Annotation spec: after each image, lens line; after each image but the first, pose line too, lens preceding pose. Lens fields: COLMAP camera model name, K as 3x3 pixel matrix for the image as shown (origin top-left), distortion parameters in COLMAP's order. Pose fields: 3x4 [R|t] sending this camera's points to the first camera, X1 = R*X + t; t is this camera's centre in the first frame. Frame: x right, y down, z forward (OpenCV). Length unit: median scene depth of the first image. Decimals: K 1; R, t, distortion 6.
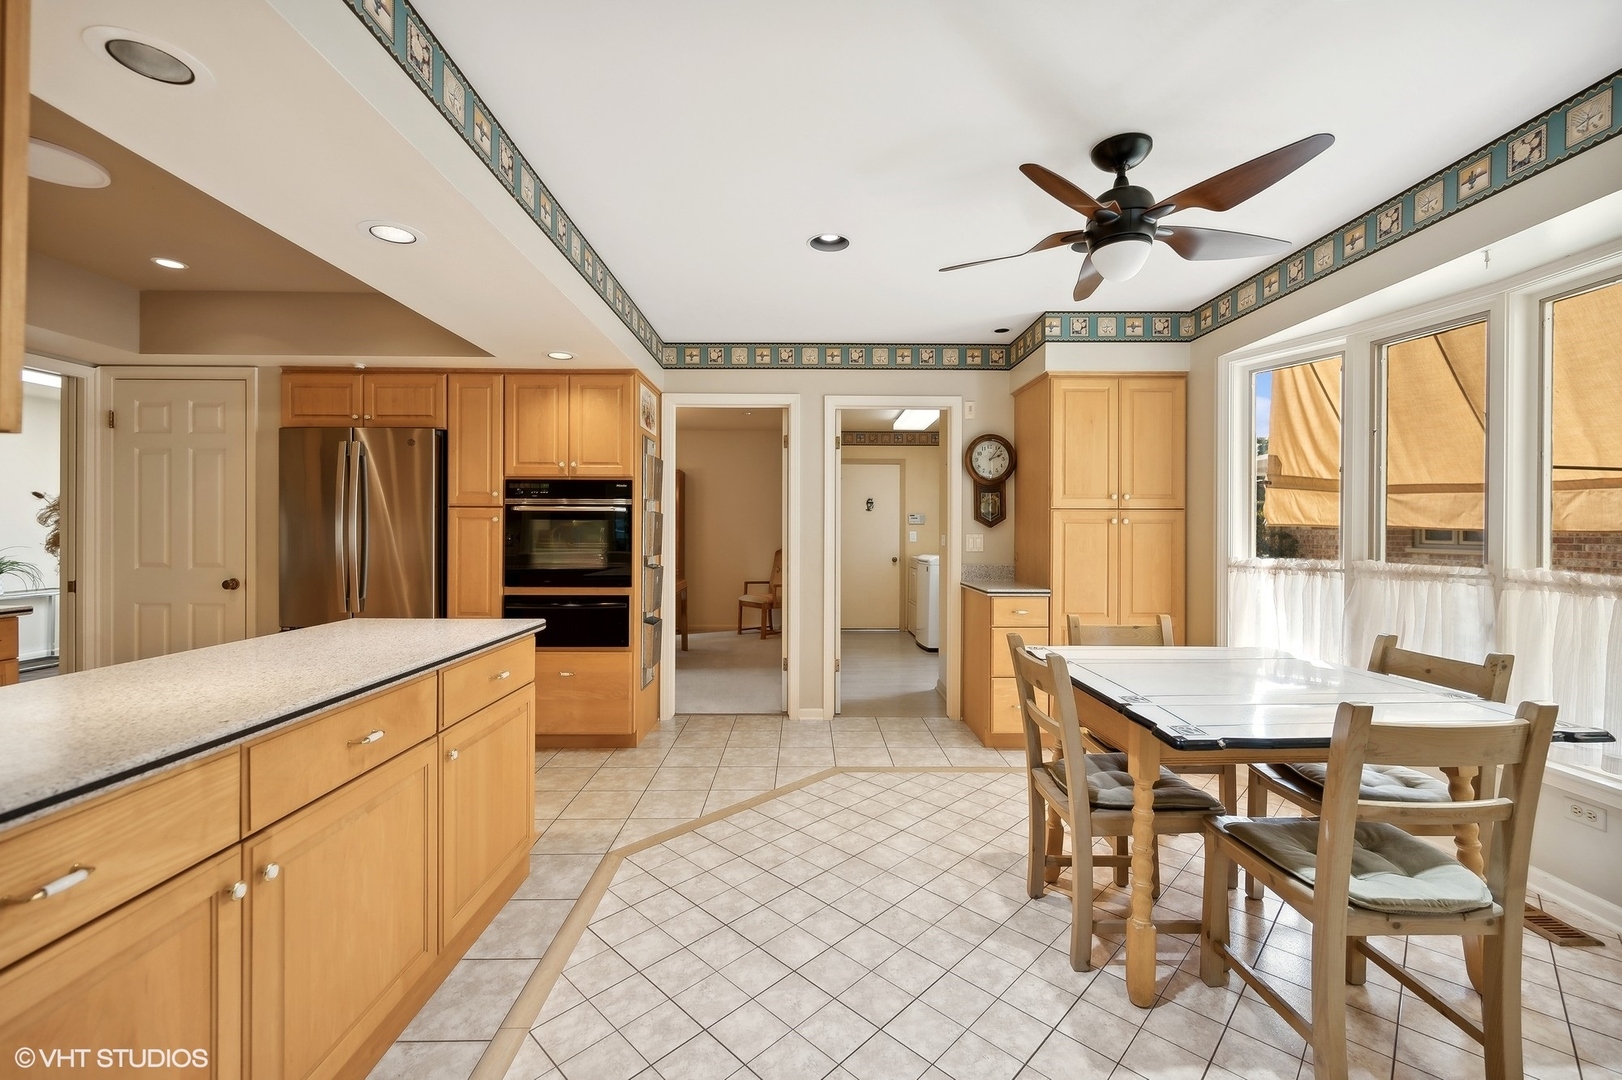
lens RADIAL K [[650.5, 0, 811.0], [0, 650.5, 540.0], [0, 0, 1]] dist [0.000370, 0.000013]
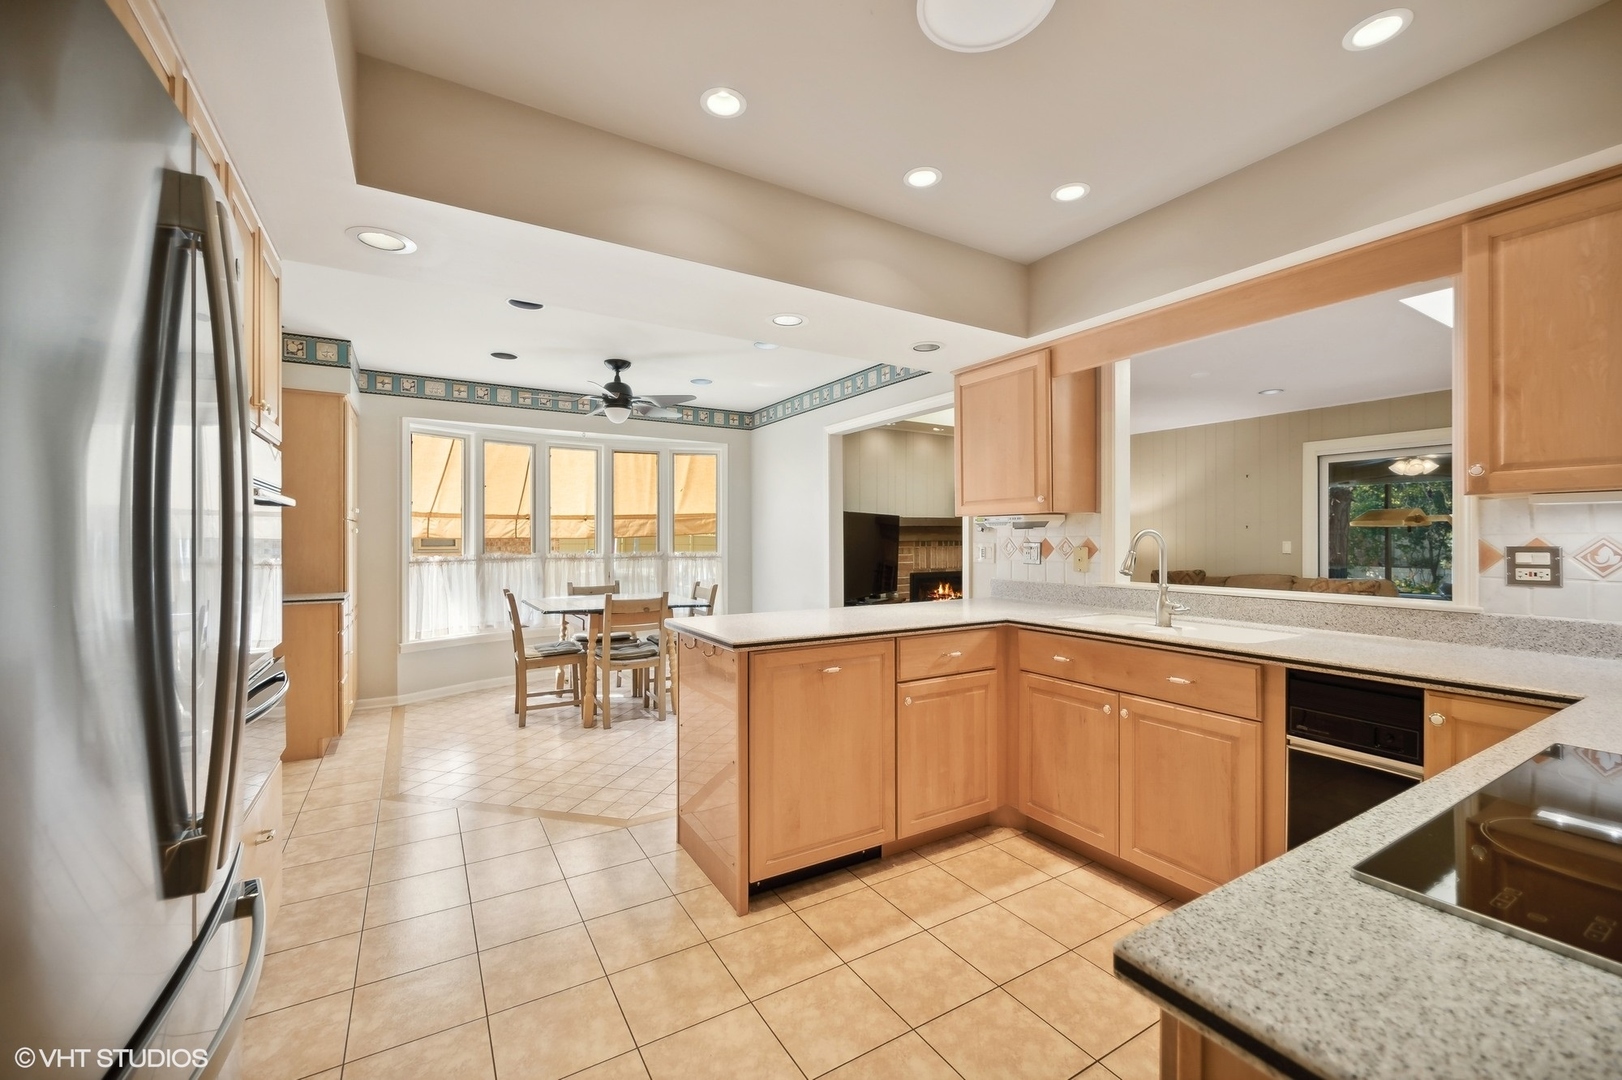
lens RADIAL K [[650.5, 0, 811.0], [0, 650.5, 540.0], [0, 0, 1]] dist [0.000370, 0.000013]
pose [[-0.510596, 0.000106, 0.859821, -1.213419], [0.009889, 0.999935, 0.005749, -0.010266], [-0.859764, 0.011438, -0.510564, 1.094981]]
